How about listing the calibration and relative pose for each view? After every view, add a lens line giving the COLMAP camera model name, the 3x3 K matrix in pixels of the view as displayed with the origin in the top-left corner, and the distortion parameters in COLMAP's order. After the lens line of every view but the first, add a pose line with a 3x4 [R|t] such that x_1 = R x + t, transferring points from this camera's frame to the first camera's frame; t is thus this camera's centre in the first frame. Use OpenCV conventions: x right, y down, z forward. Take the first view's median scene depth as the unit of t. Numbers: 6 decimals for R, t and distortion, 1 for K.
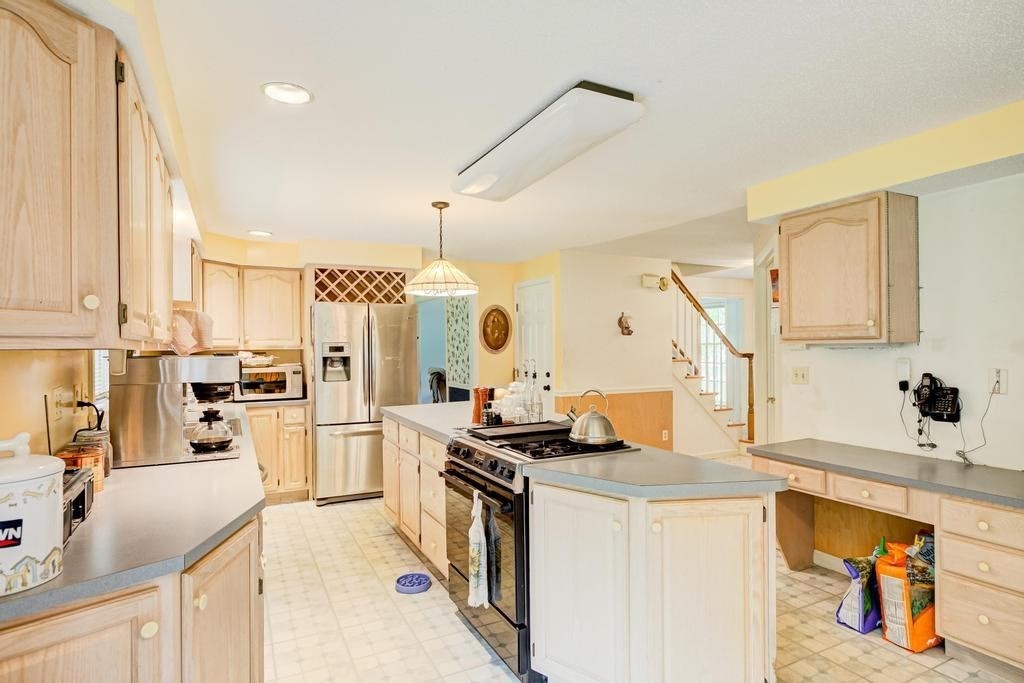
lens RADIAL K [[553.0, 0, 514.5], [0, 553.0, 346.7], [0, 0, 1]] dist [-0.012928, 0.003150]
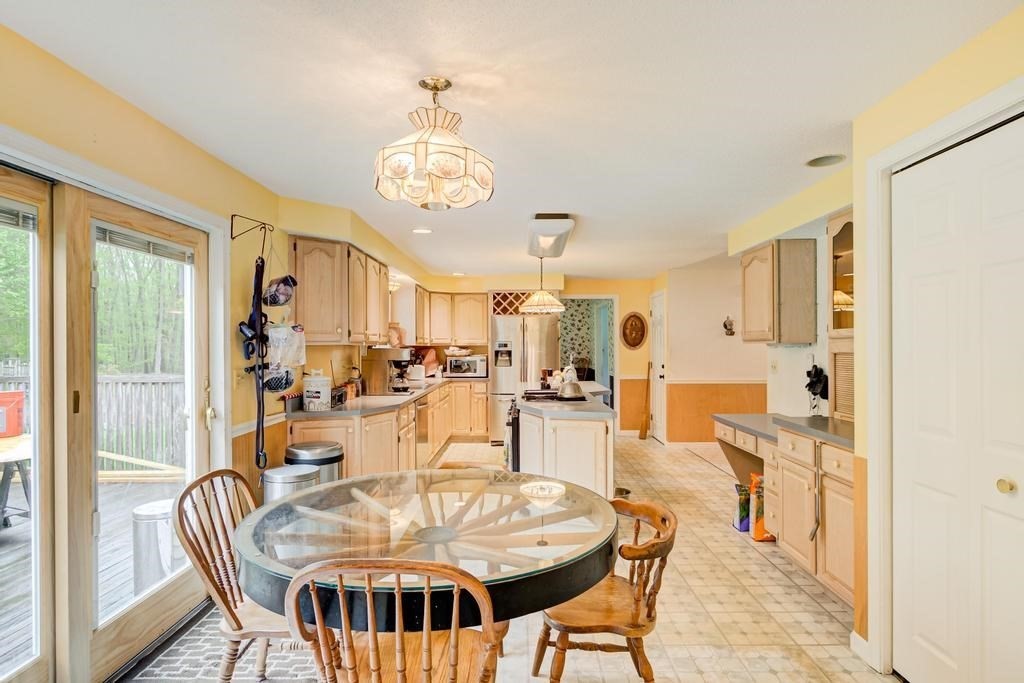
lens RADIAL K [[553.0, 0, 512.5], [0, 553.0, 344.5], [0, 0, 1]] dist [-0.012928, 0.003150]
pose [[0.886901, 0.004801, -0.461934, 0.408397], [-0.004077, 0.999988, 0.002566, -0.002552], [0.461941, -0.000393, 0.886910, -0.352812]]
